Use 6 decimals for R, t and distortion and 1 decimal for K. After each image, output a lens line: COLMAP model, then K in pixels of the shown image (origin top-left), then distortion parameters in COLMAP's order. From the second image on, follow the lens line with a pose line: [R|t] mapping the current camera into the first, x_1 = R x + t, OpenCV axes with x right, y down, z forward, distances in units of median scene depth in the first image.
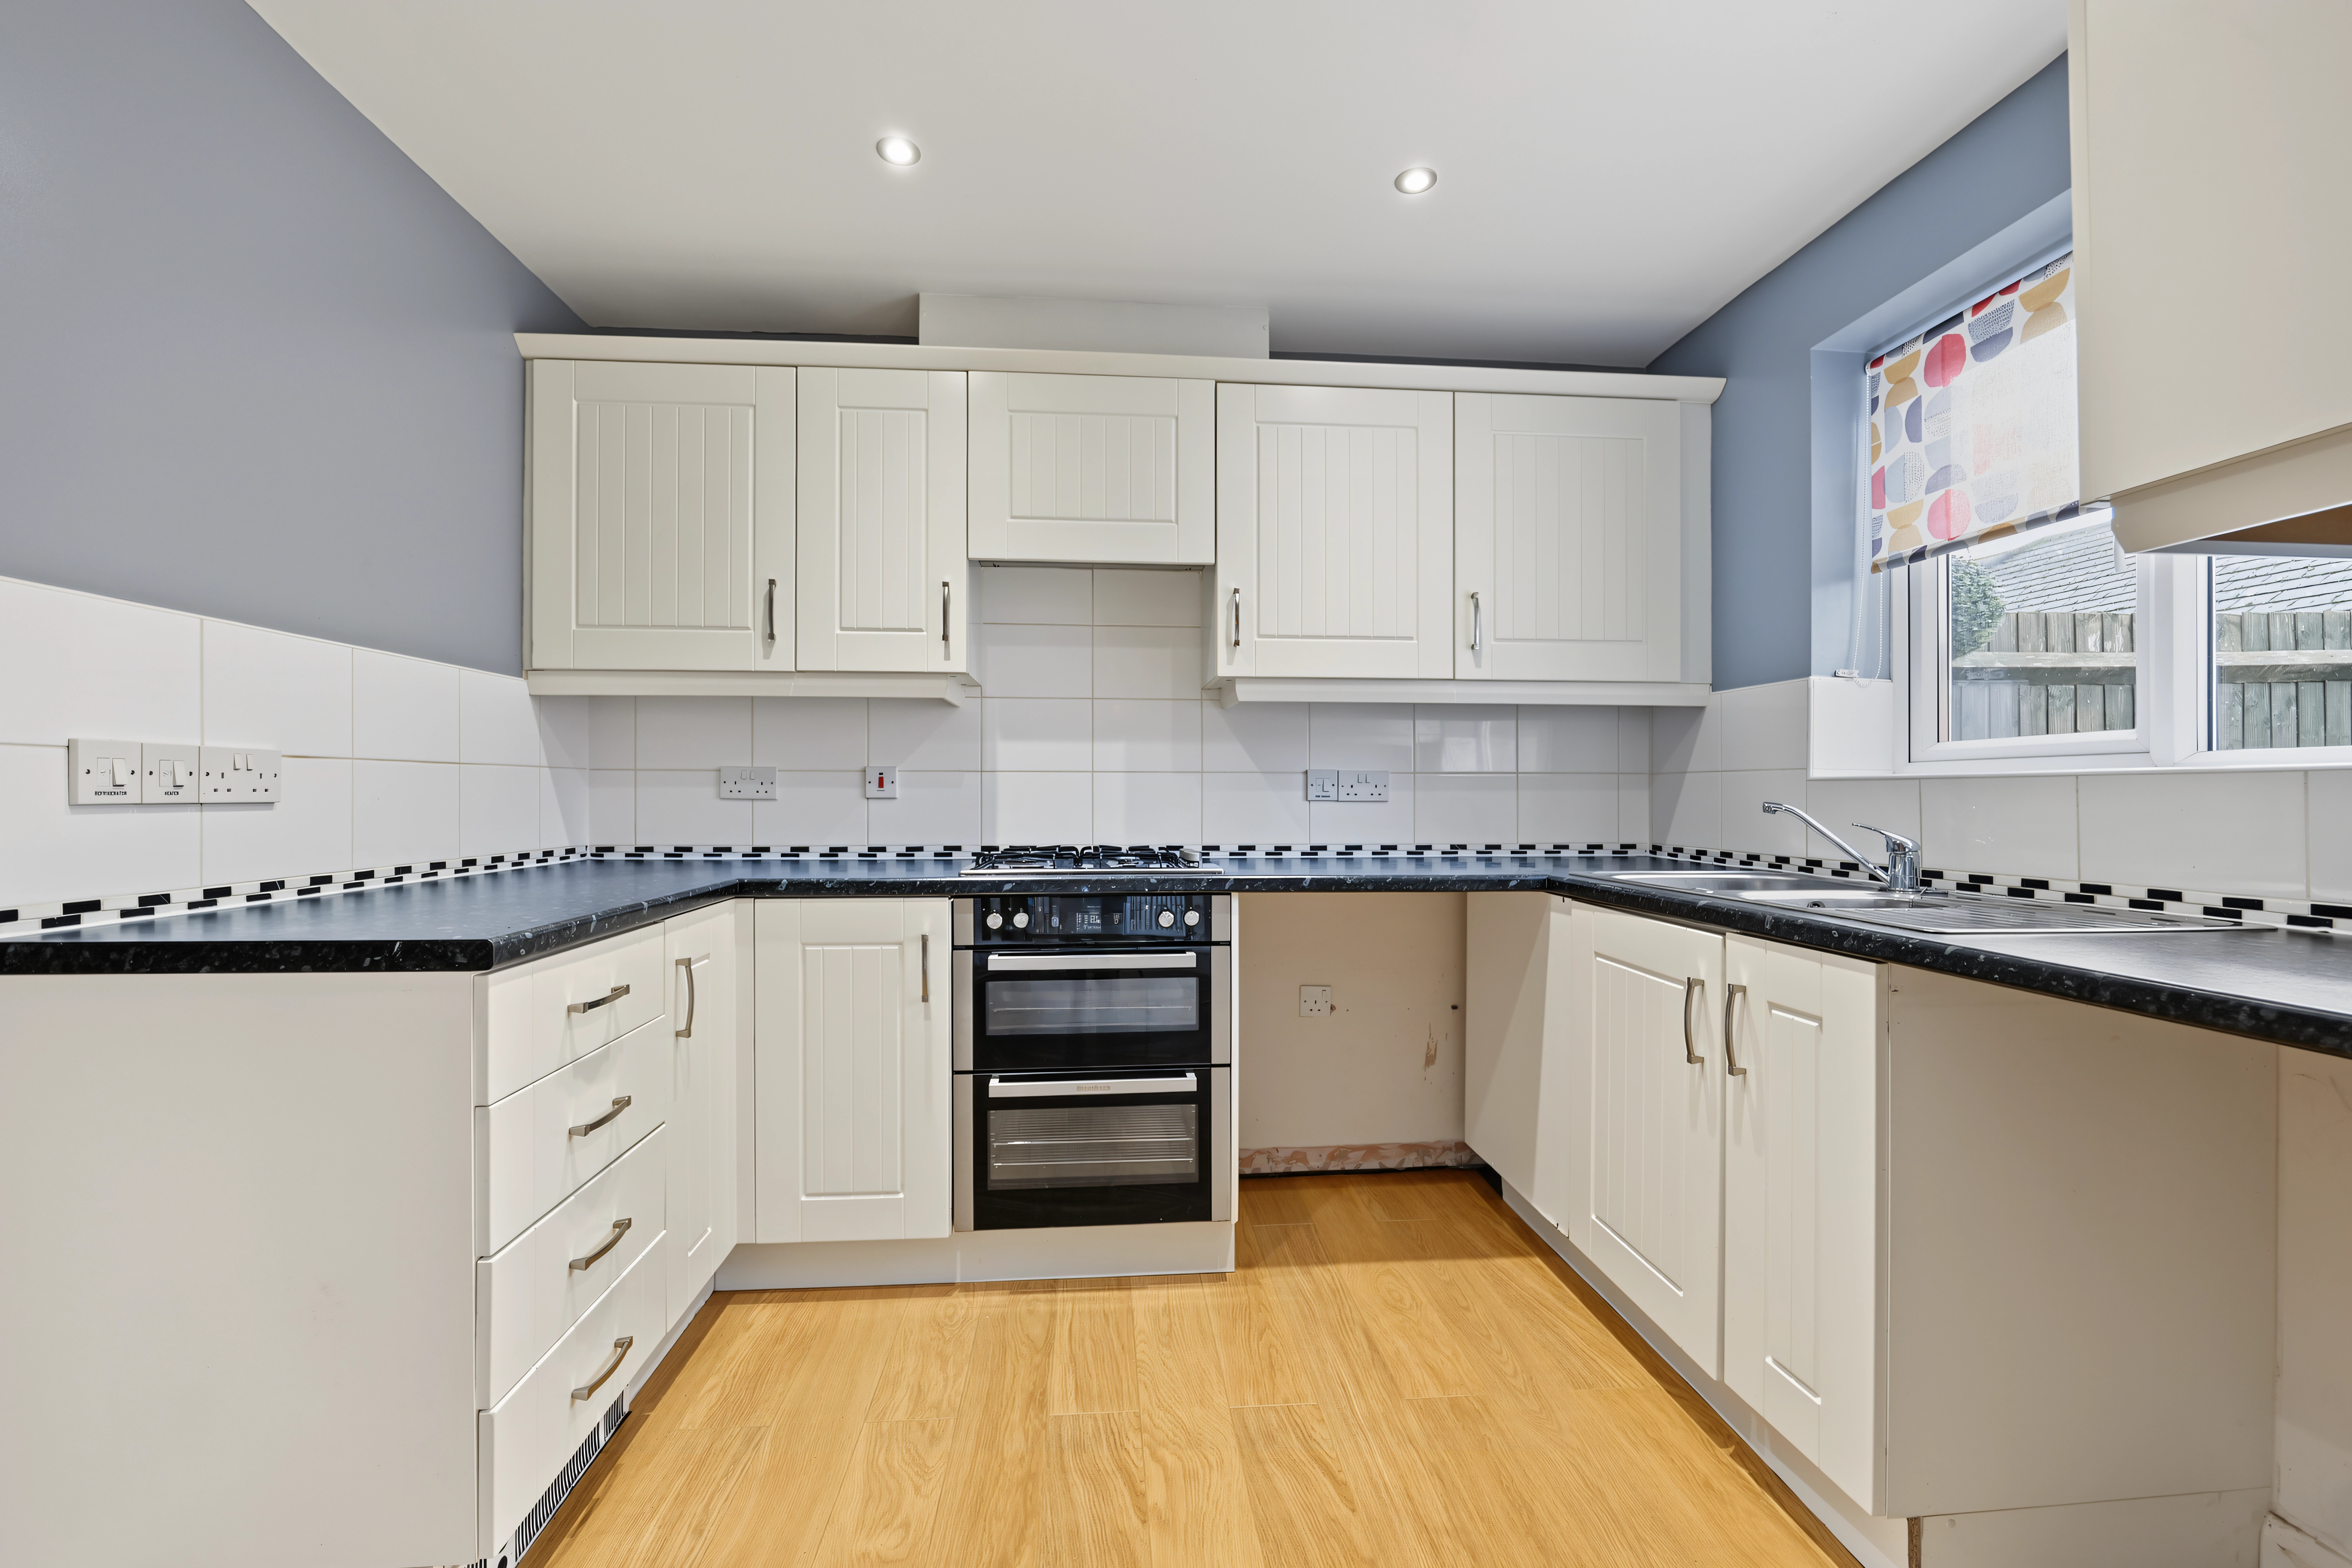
lens RADIAL K [[965.8, 0, 1167.1], [0, 965.8, 794.2], [0, 0, 1]] dist [-0.012139, -0.000111]
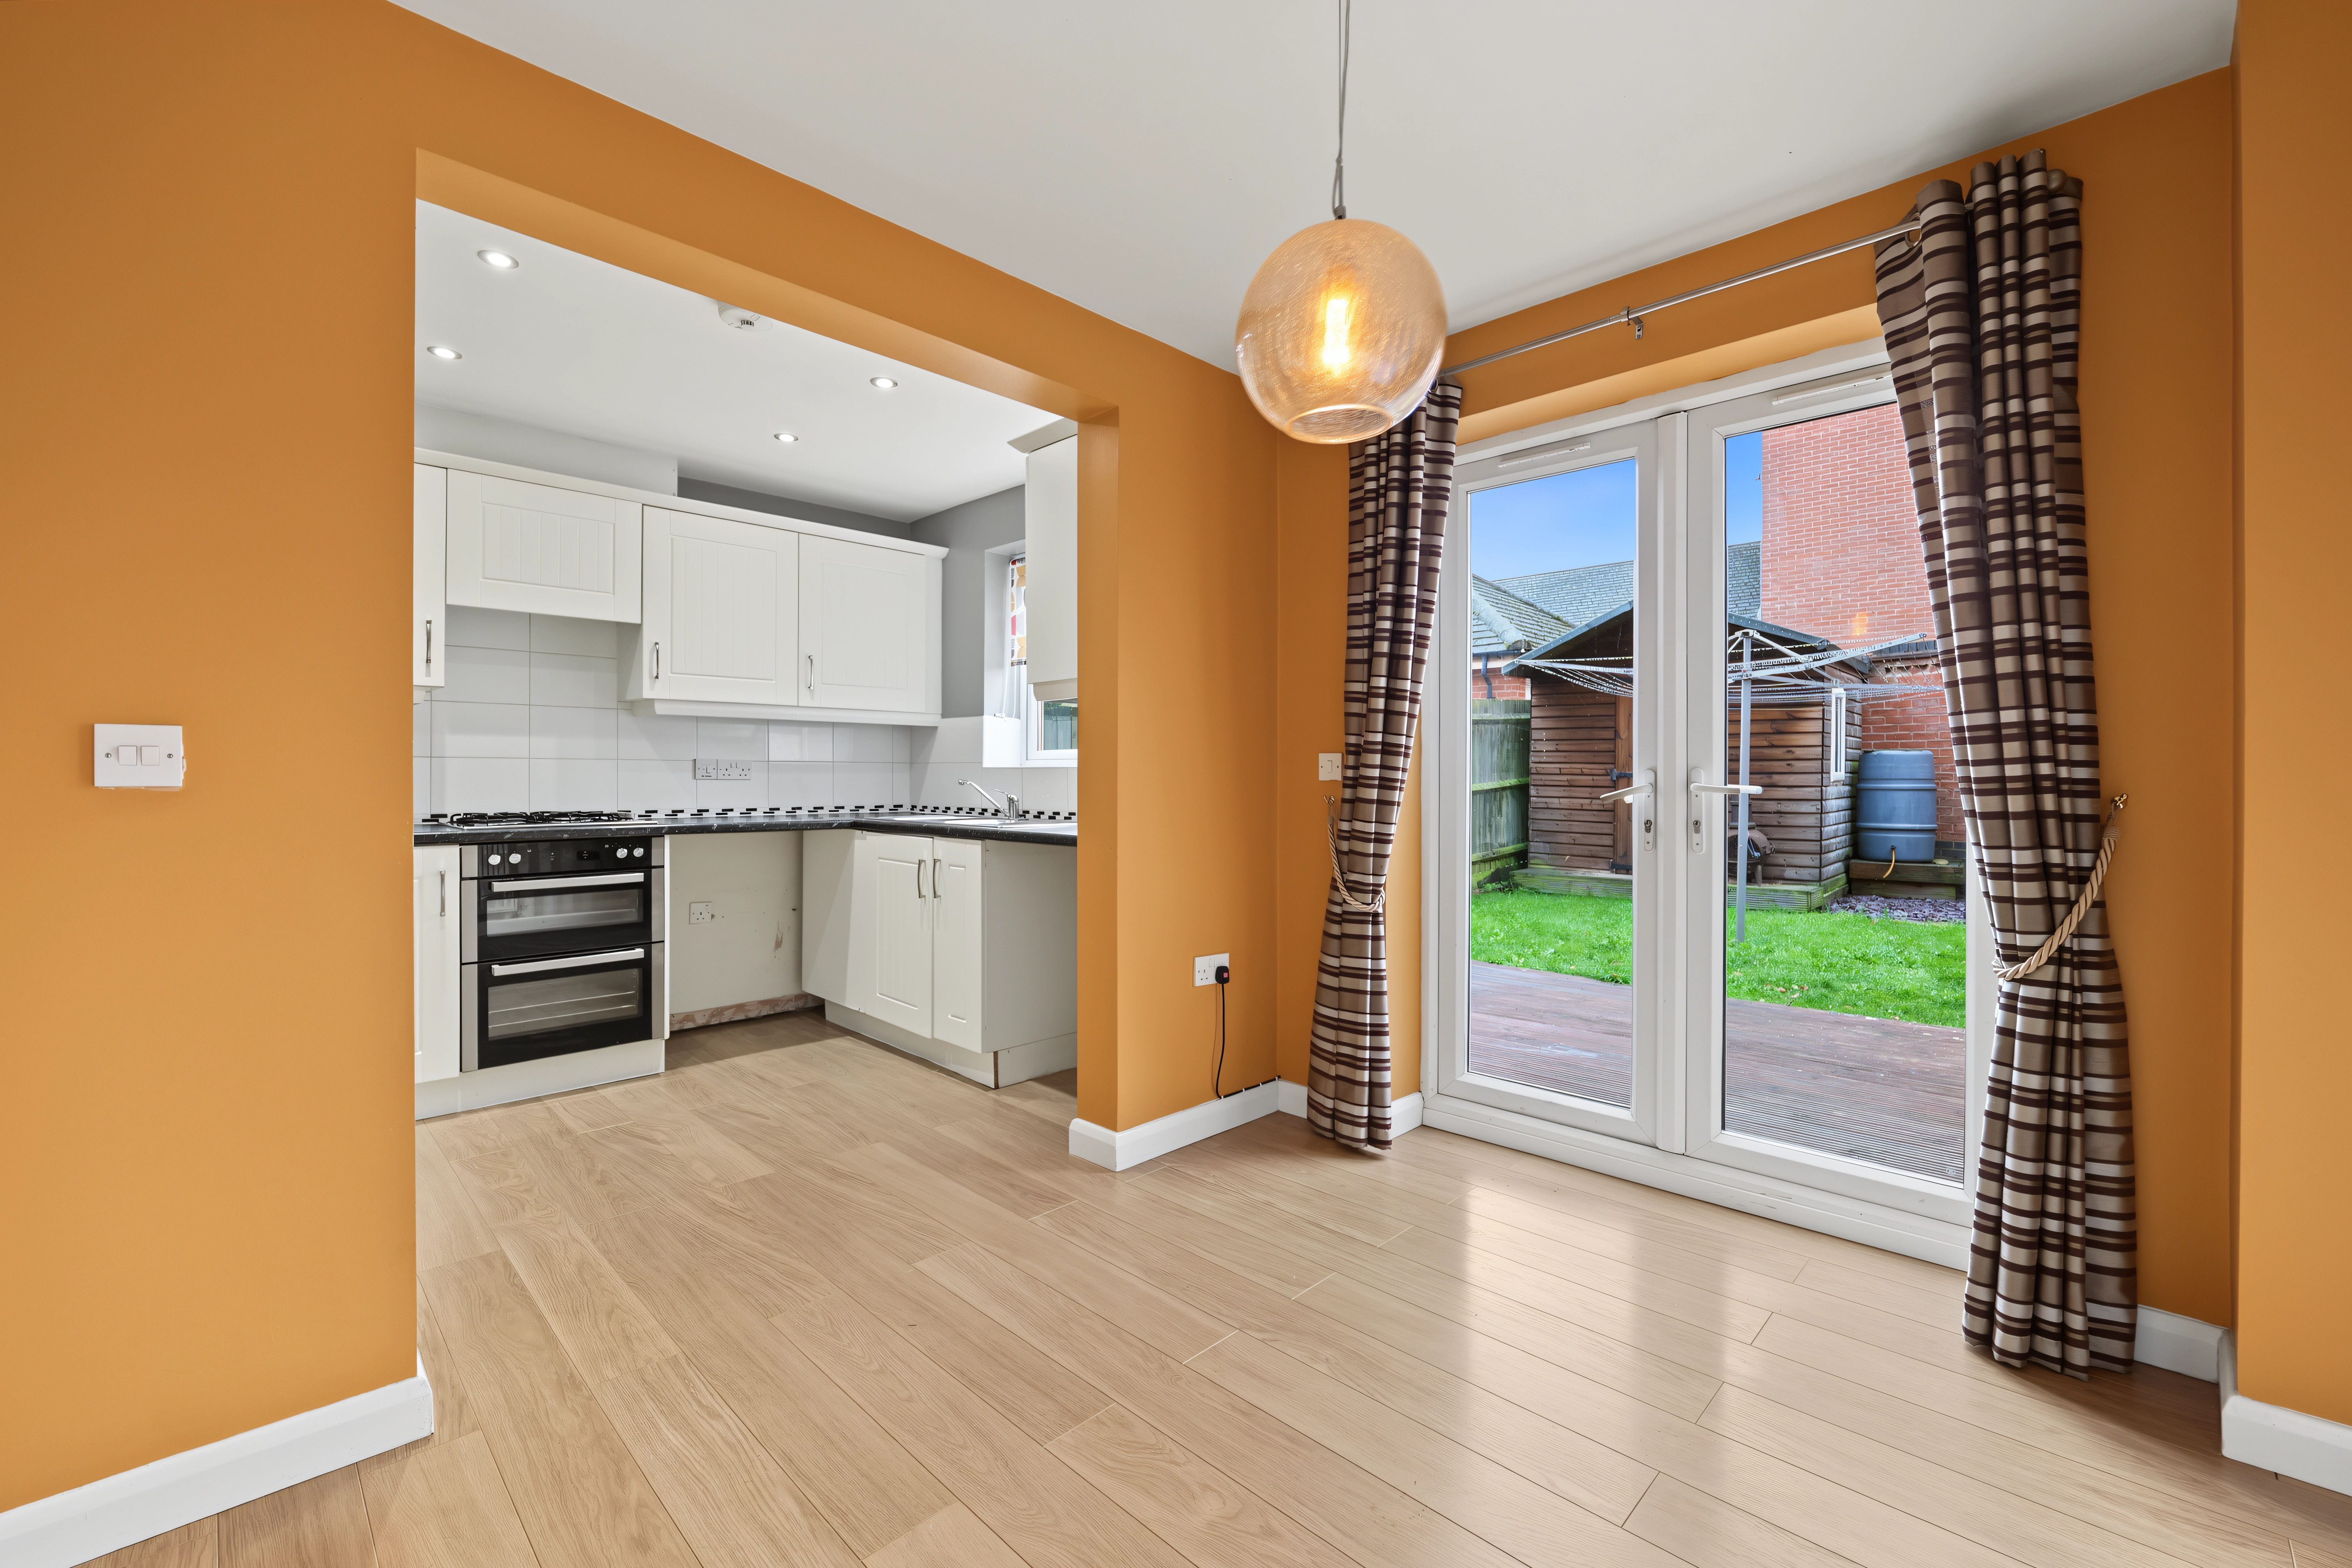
lens RADIAL K [[975.0, 0, 1174.9], [0, 975.0, 780.0], [0, 0, 1]] dist [-0.012287, -0.000448]
pose [[0.758955, -0.000587, 0.651143, -0.341885], [-0.003347, 0.999983, 0.004802, -0.002328], [-0.651134, -0.005824, 0.758940, -0.790046]]
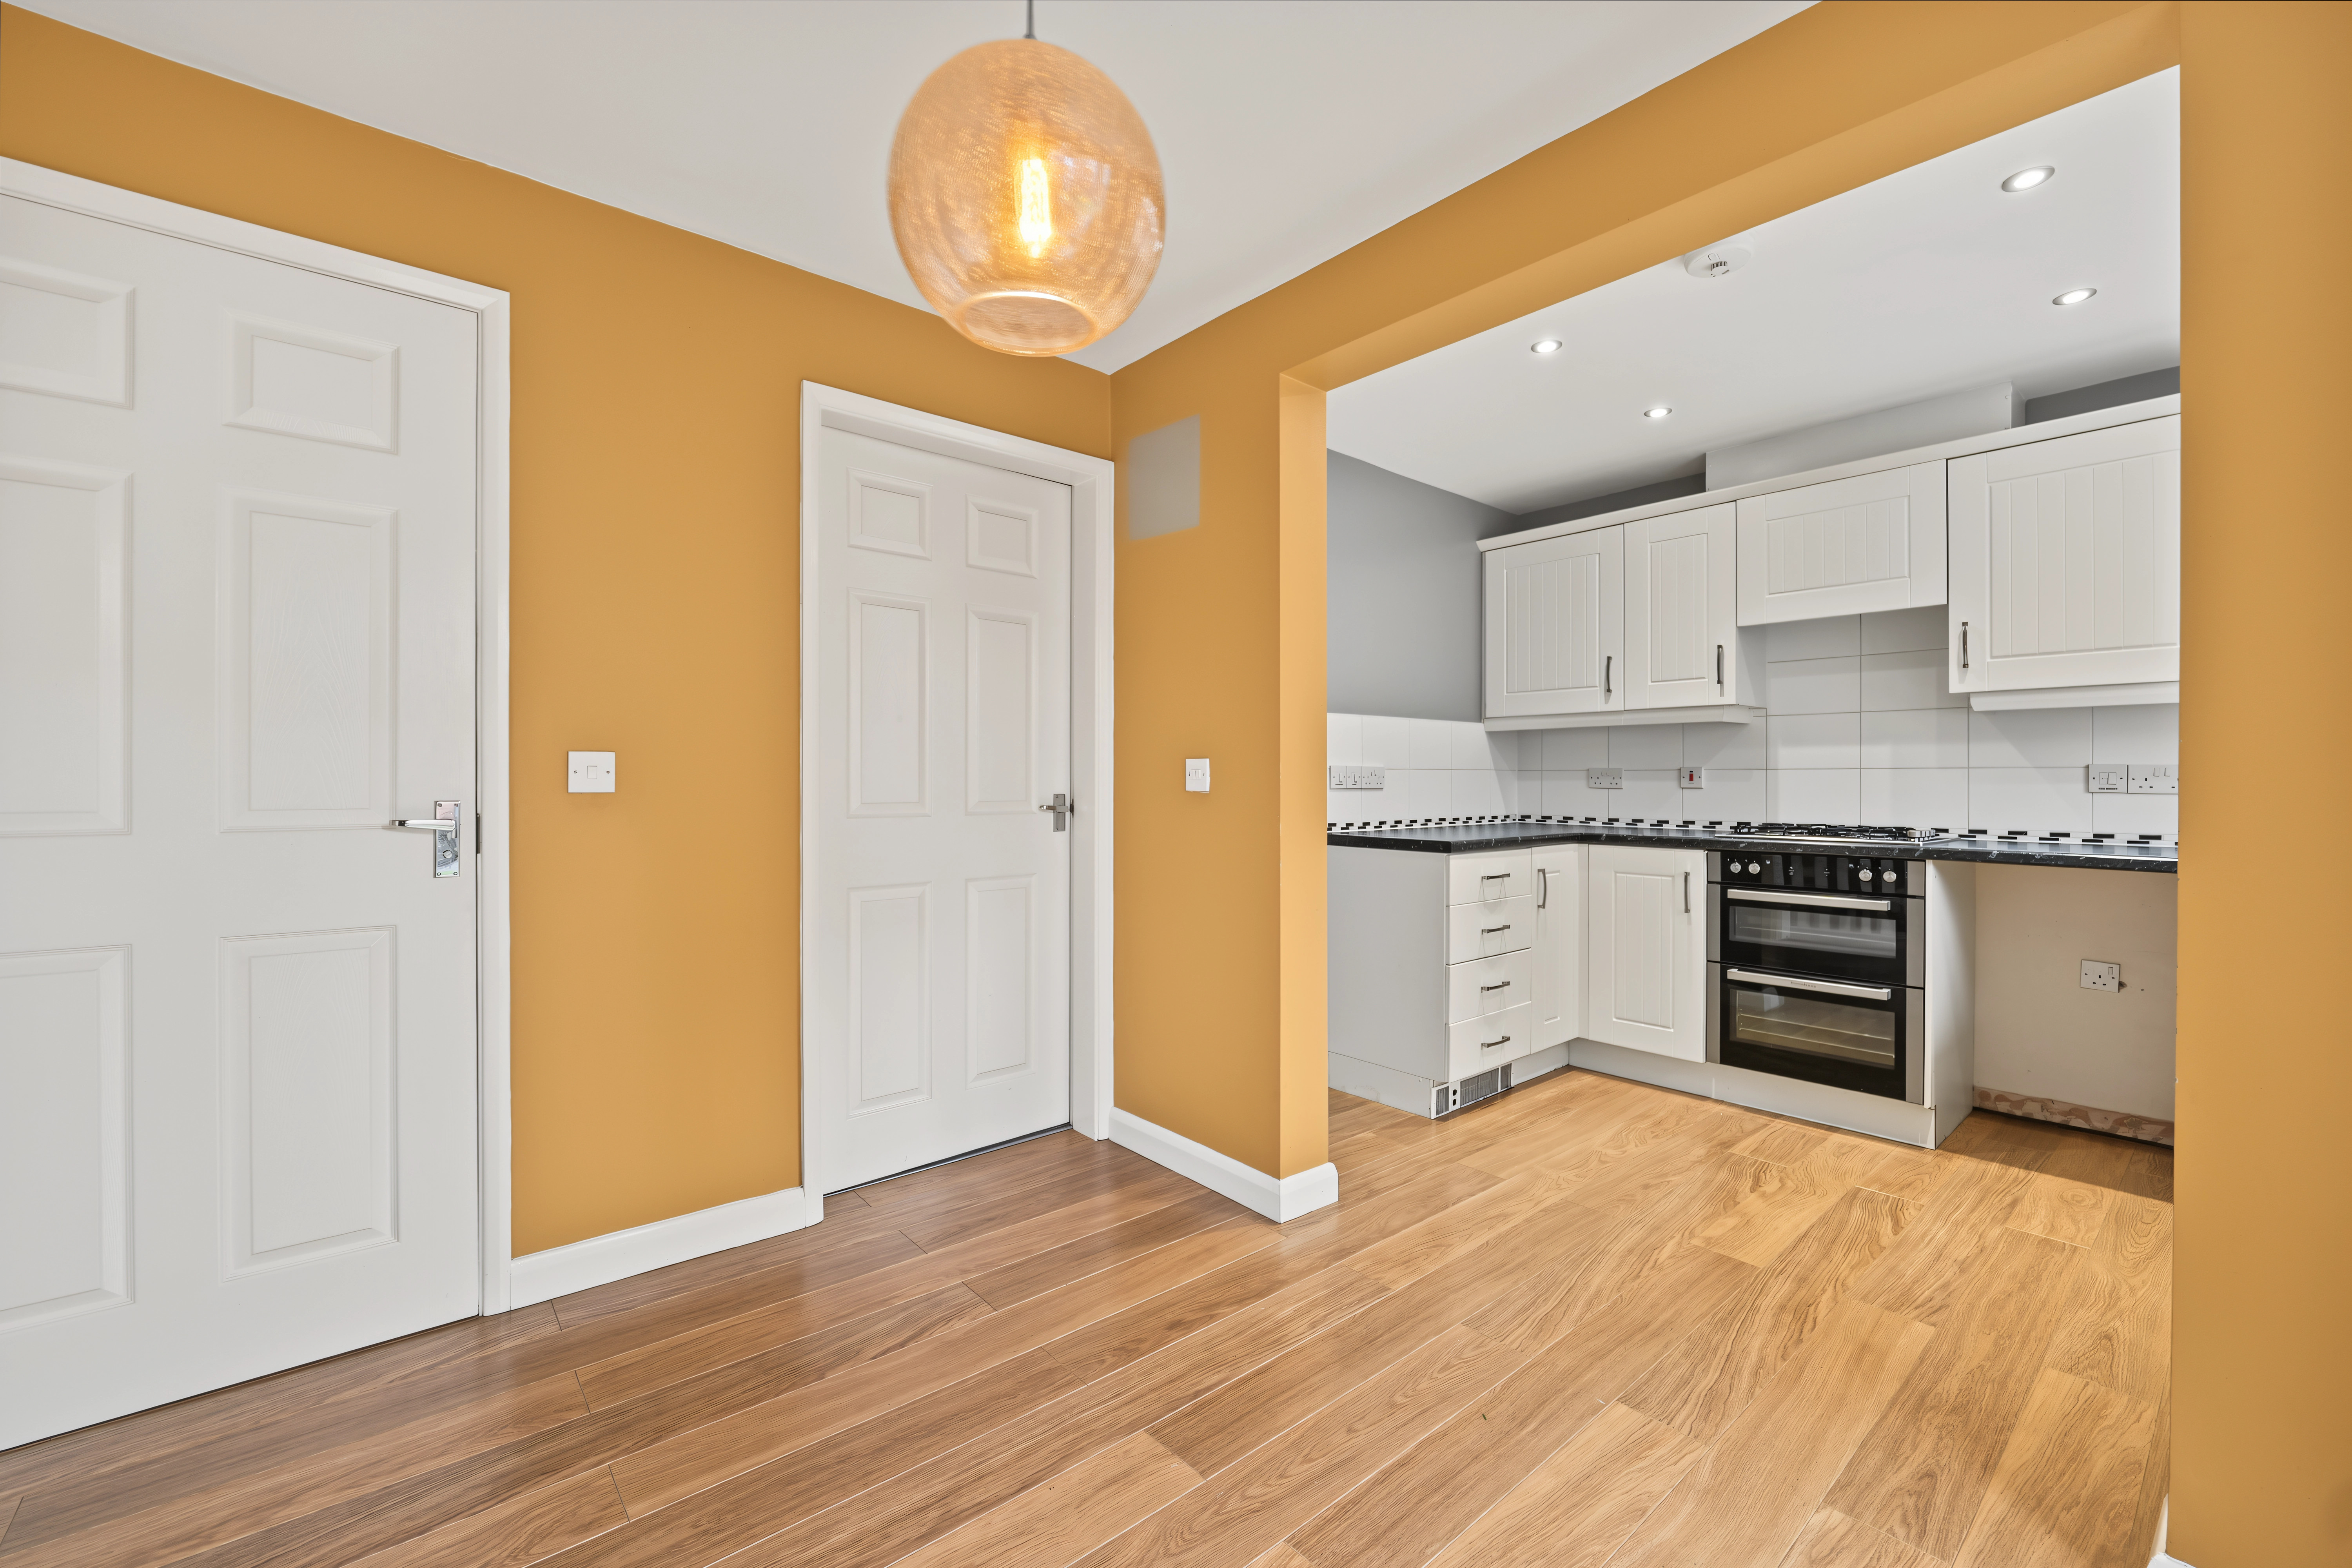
lens RADIAL K [[962.1, 0, 1176.6], [0, 962.1, 787.6], [0, 0, 1]] dist [-0.009336, 0.000035]
pose [[0.586234, 0.005513, -0.810123, 0.522751], [-0.001693, 0.999983, 0.005580, -0.003980], [0.810140, -0.001899, 0.586234, -0.608510]]
